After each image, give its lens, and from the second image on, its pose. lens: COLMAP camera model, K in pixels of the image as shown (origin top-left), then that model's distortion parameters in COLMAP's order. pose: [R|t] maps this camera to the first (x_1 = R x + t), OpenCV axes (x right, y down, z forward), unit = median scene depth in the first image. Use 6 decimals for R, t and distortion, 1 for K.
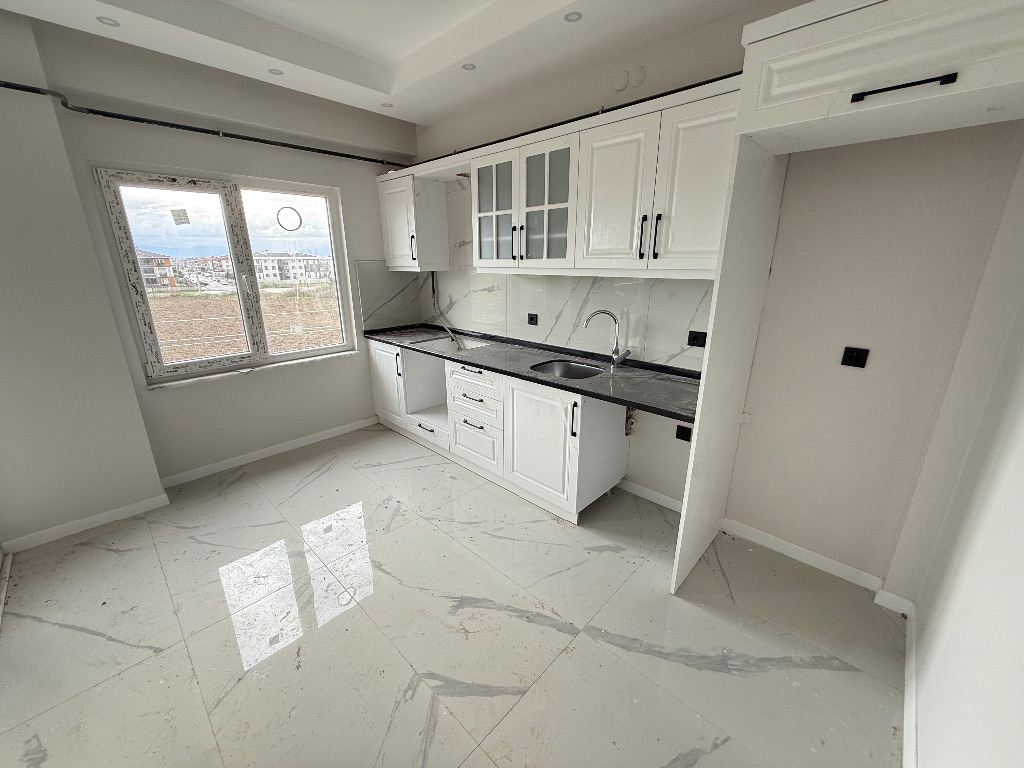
lens RADIAL K [[407.4, 0, 508.8], [0, 407.4, 385.0], [0, 0, 1]] dist [-0.010540, 0.001277]
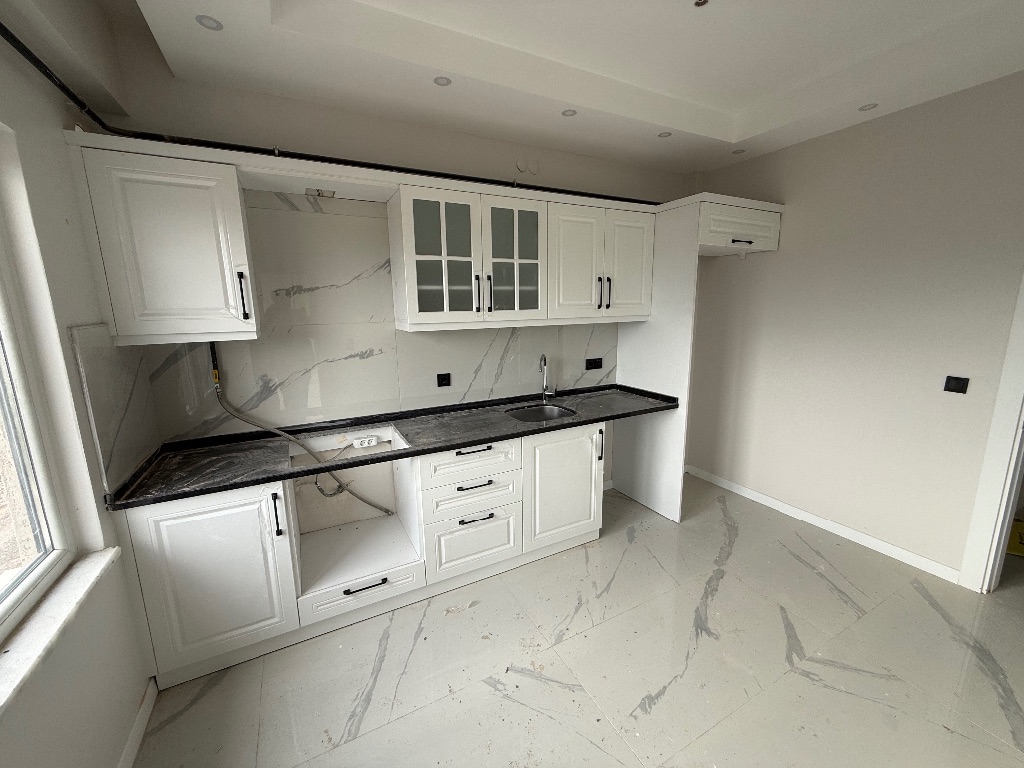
lens RADIAL K [[407.4, 0, 509.9], [0, 407.4, 383.3], [0, 0, 1]] dist [-0.010540, 0.001277]
pose [[0.315660, -0.175833, 0.932439, -0.868948], [0.296649, 0.951710, 0.079042, -0.223991], [-0.901309, 0.251656, 0.352577, 0.705705]]
